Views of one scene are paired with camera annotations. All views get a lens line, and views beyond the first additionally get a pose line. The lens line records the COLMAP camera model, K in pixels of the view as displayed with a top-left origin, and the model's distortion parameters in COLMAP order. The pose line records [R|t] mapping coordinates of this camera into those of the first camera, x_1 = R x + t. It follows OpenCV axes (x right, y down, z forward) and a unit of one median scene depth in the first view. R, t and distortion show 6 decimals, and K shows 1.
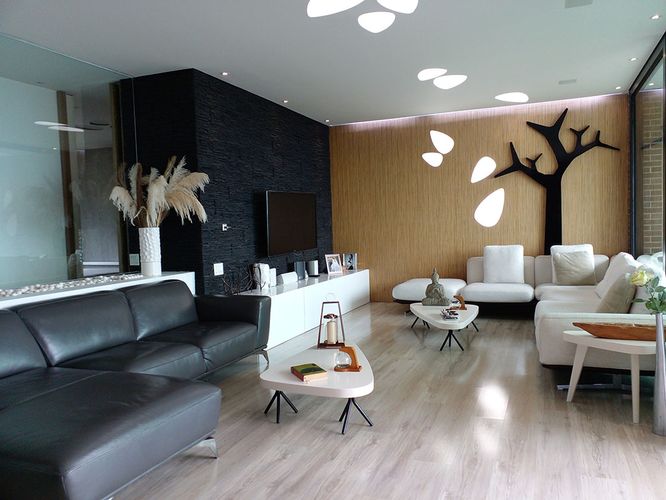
lens RADIAL K [[530.3, 0, 333.2], [0, 530.3, 249.9], [0, 0, 1]] dist [0.058787, -0.090722]
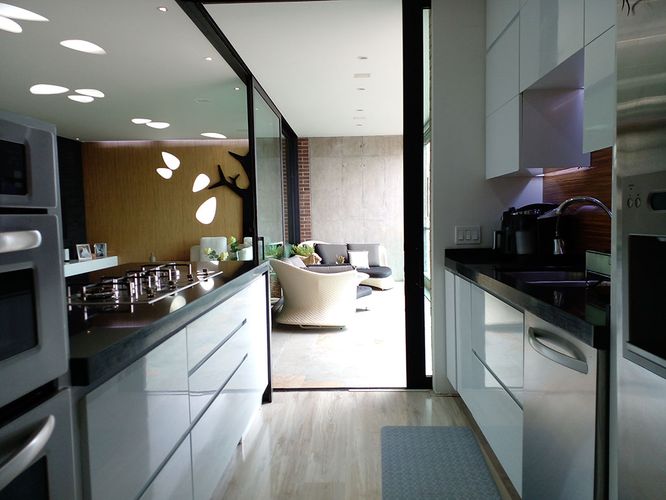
lens RADIAL K [[530.3, 0, 348.6], [0, 530.3, 251.9], [0, 0, 1]] dist [0.058787, -0.090722]
pose [[0.936451, -0.011225, 0.350618, 0.150531], [0.001995, 0.999642, 0.026676, -0.006341], [-0.350792, -0.024282, 0.936139, -0.443197]]
